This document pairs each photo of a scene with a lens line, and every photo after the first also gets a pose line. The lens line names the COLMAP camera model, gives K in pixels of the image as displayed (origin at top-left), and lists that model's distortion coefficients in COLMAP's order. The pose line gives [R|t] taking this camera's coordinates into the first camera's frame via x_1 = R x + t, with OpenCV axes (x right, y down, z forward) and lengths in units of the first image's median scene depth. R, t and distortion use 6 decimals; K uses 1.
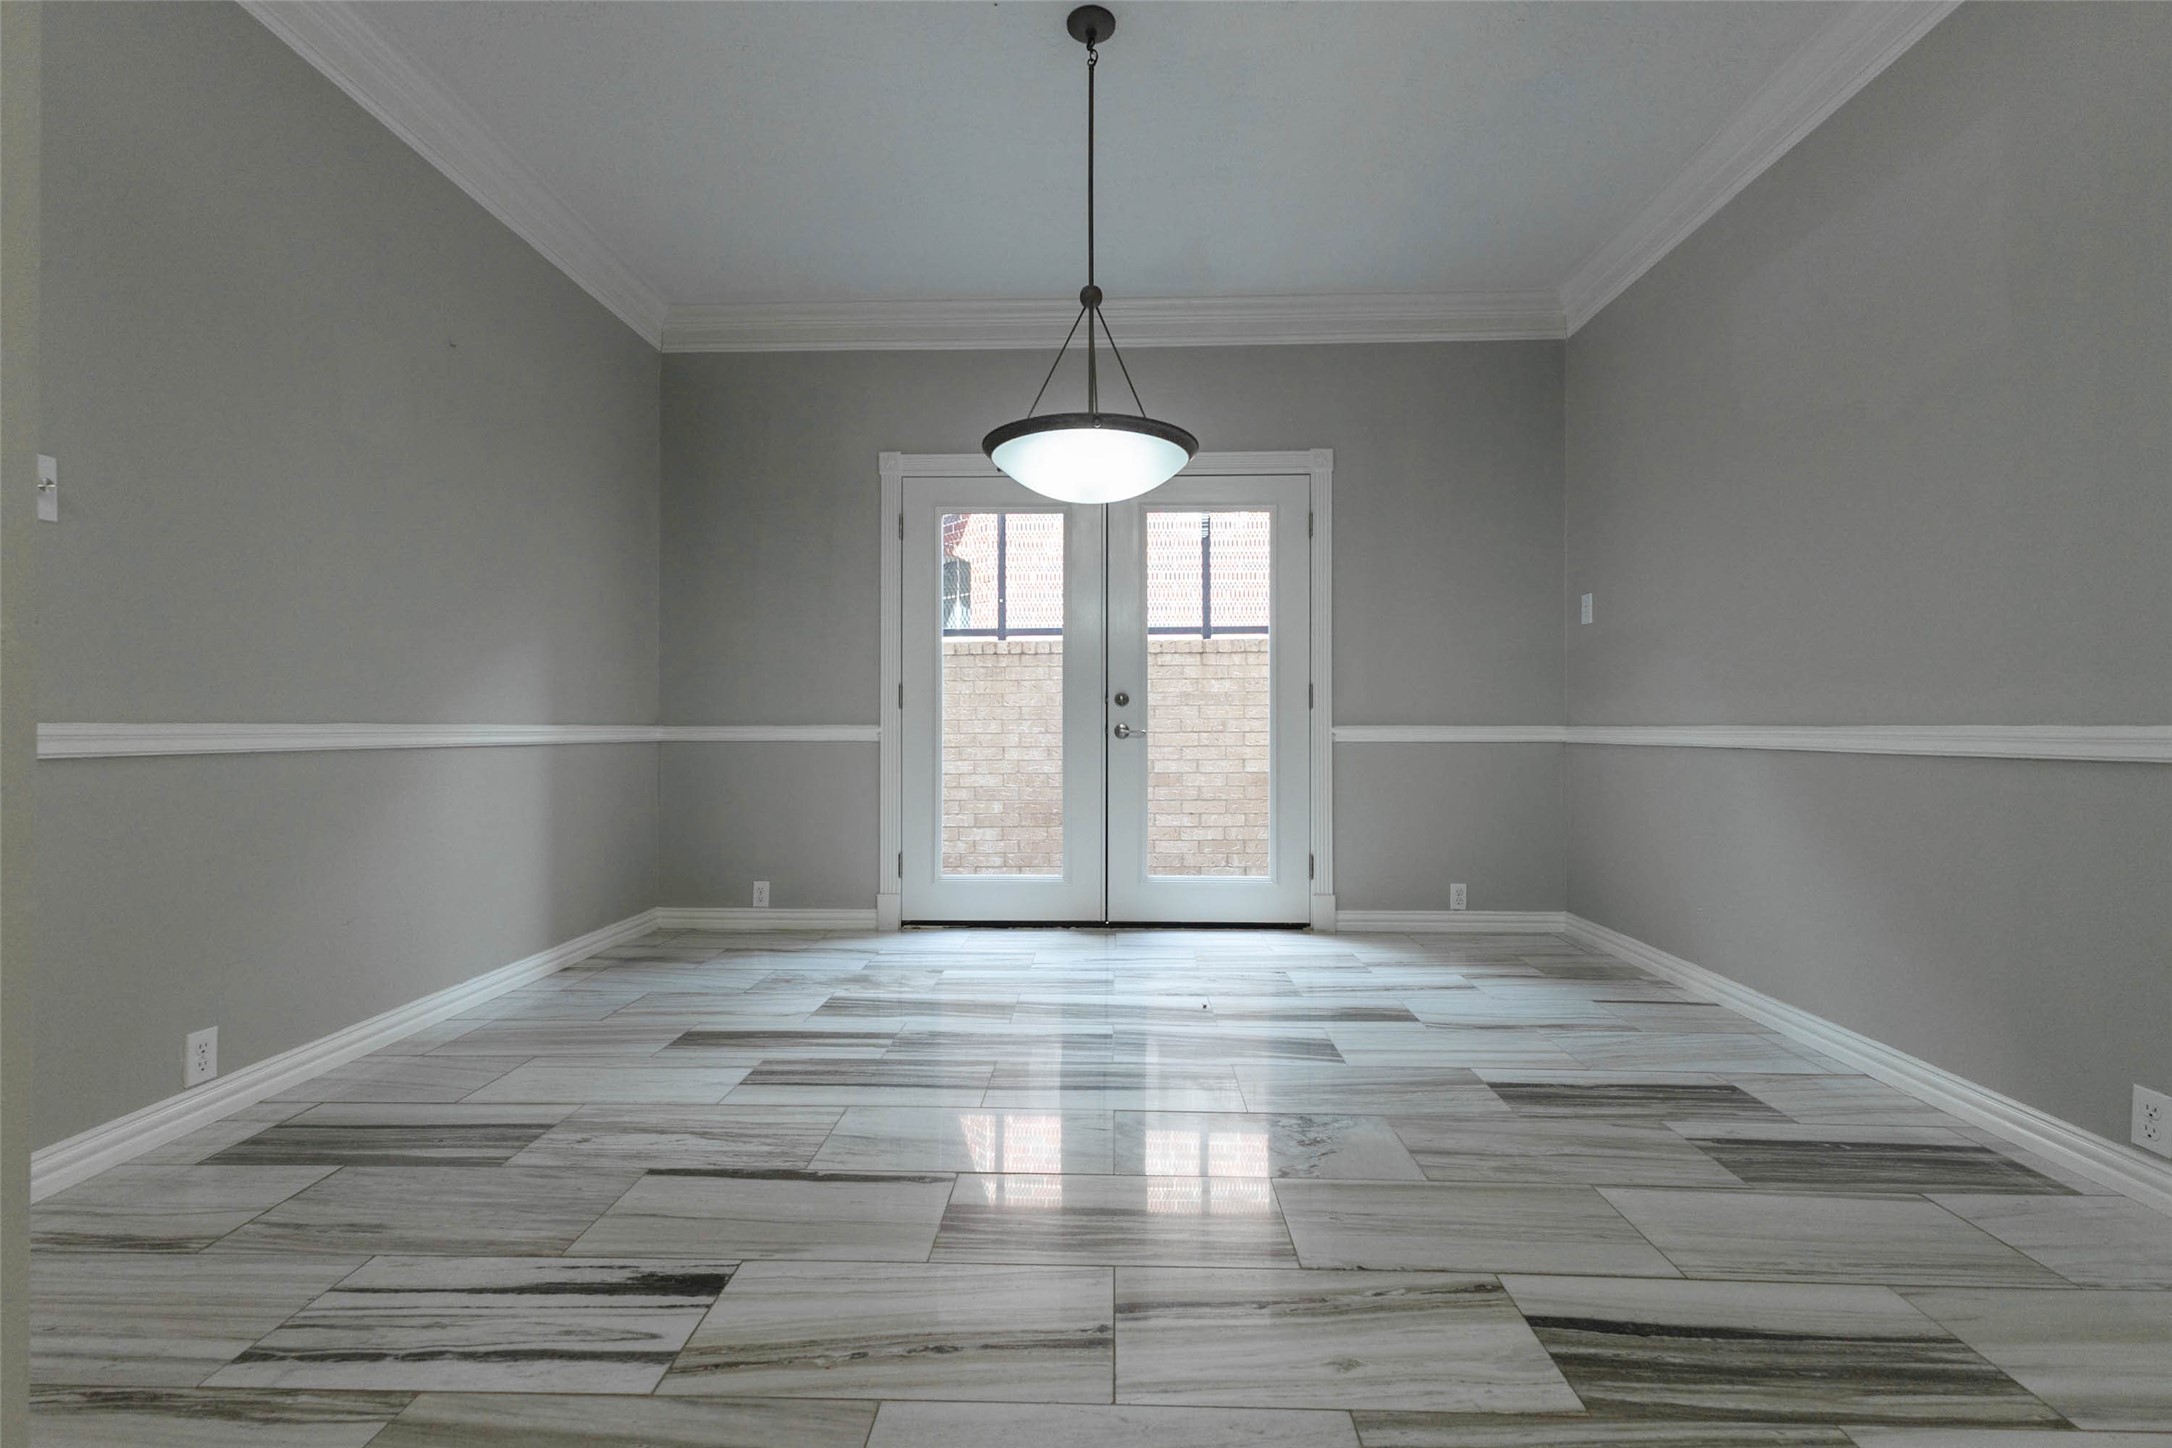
lens RADIAL K [[913.9, 0, 1086.0], [0, 913.9, 724.0], [0, 0, 1]] dist [0.003507, -0.000010]
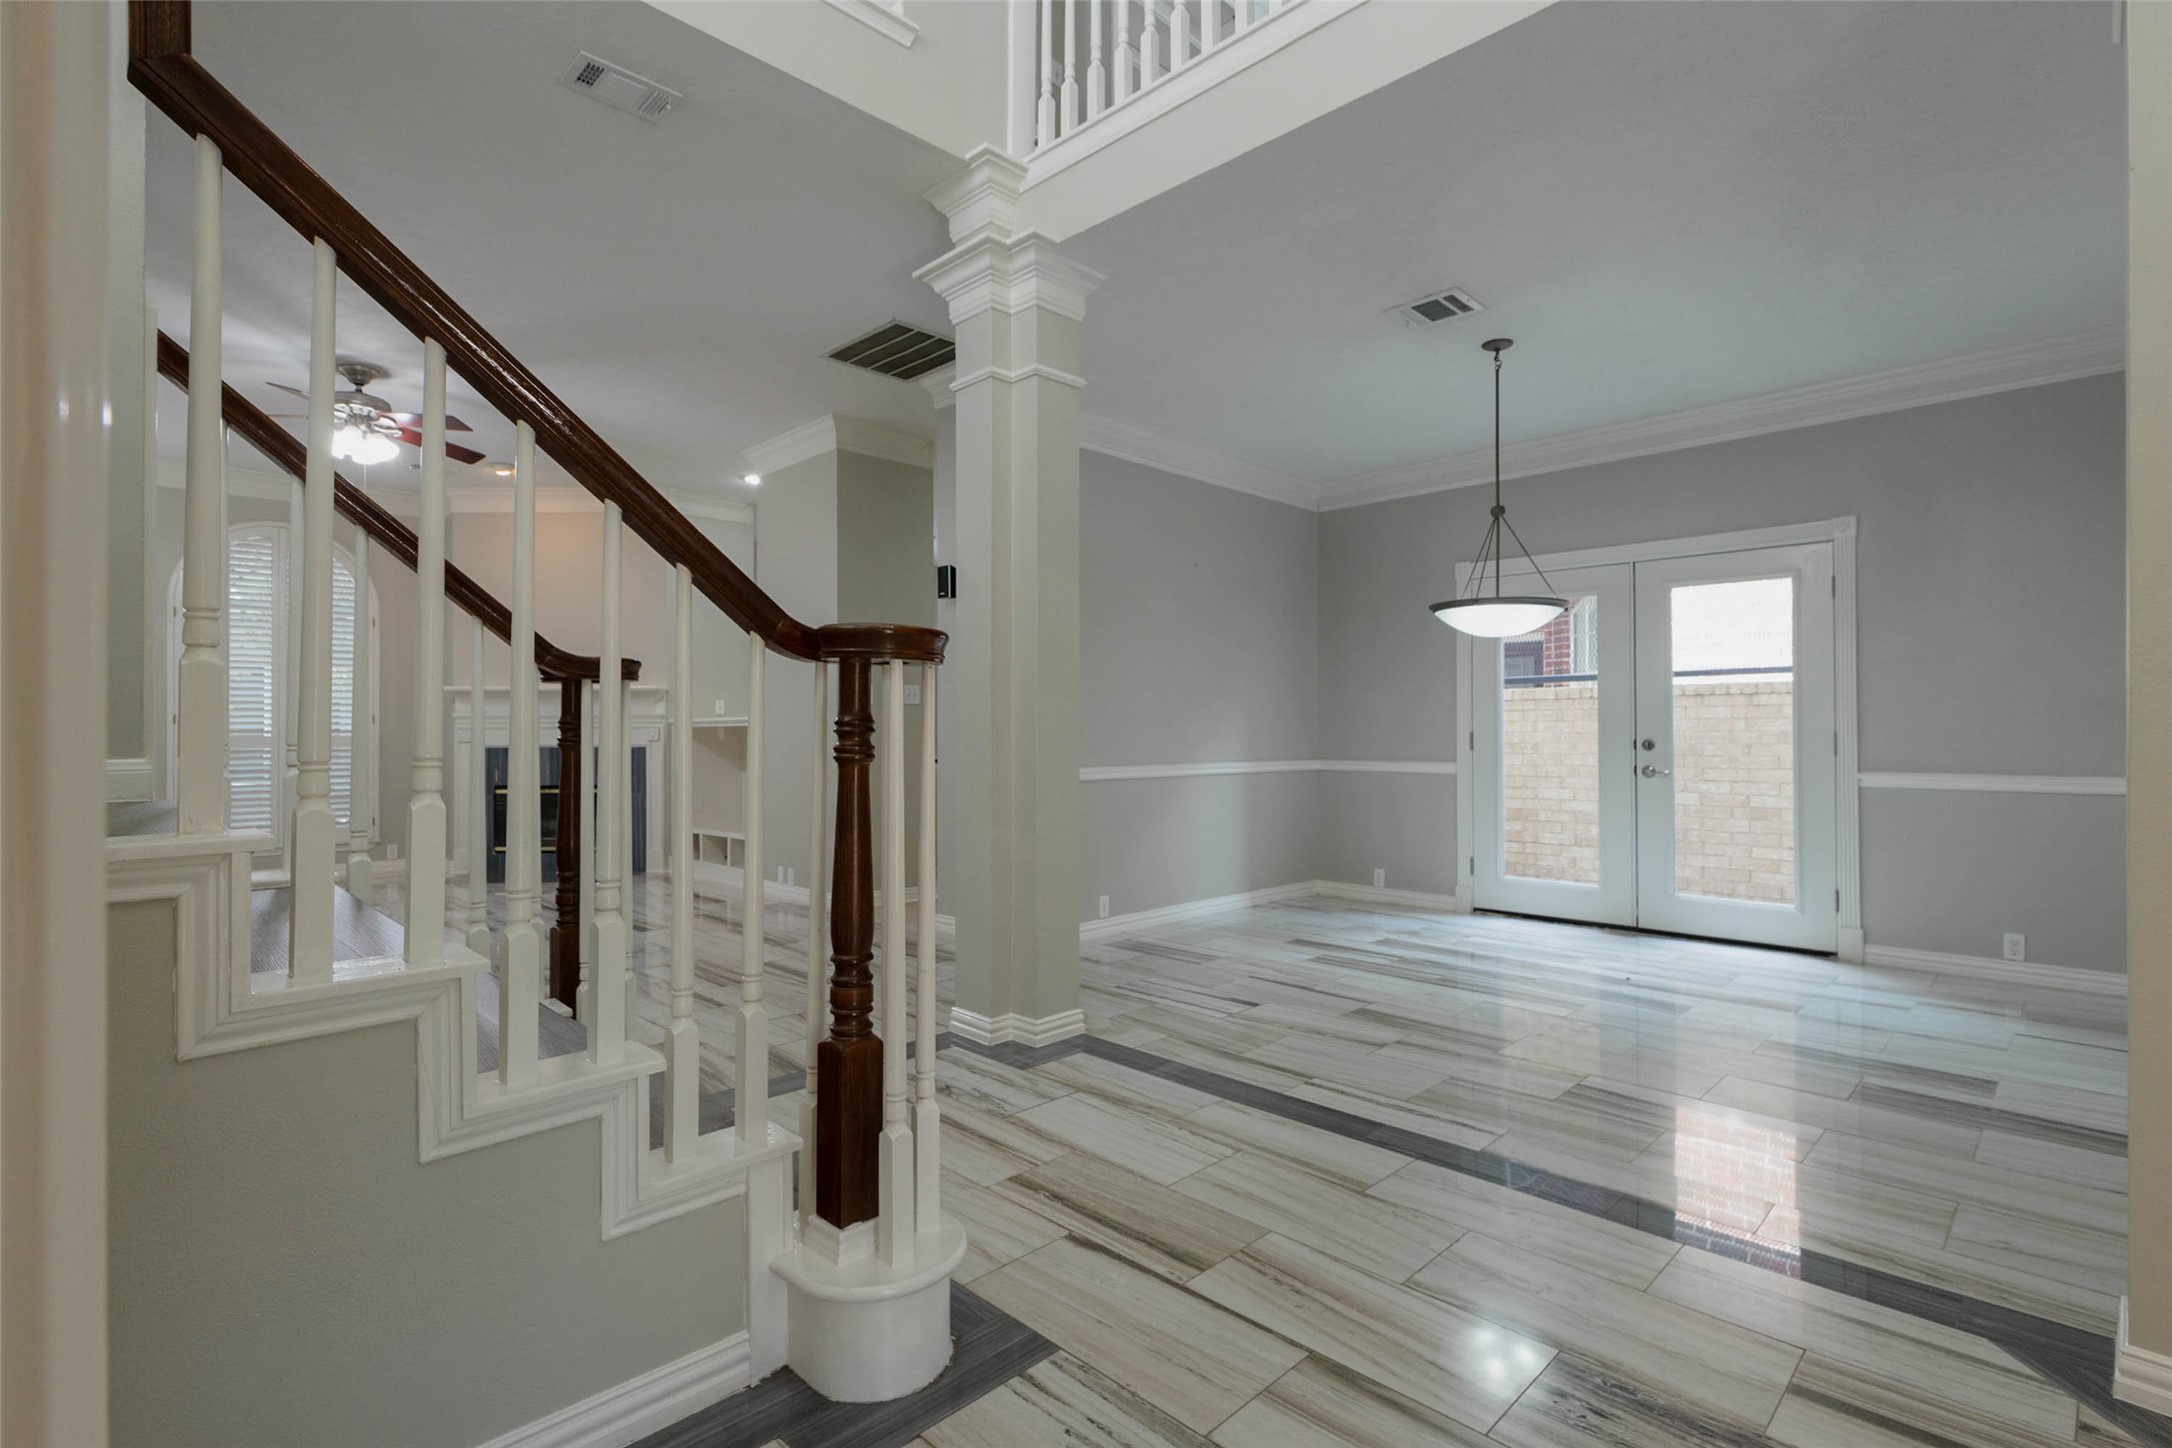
lens RADIAL K [[1063.2, 0, 1094.2], [0, 1063.2, 722.9], [0, 0, 1]] dist [-0.000341, -0.000086]
pose [[0.719555, -0.005928, -0.694410, 0.492969], [0.004904, 0.999982, -0.003455, -0.055674], [0.694418, -0.000919, 0.719571, -0.528433]]
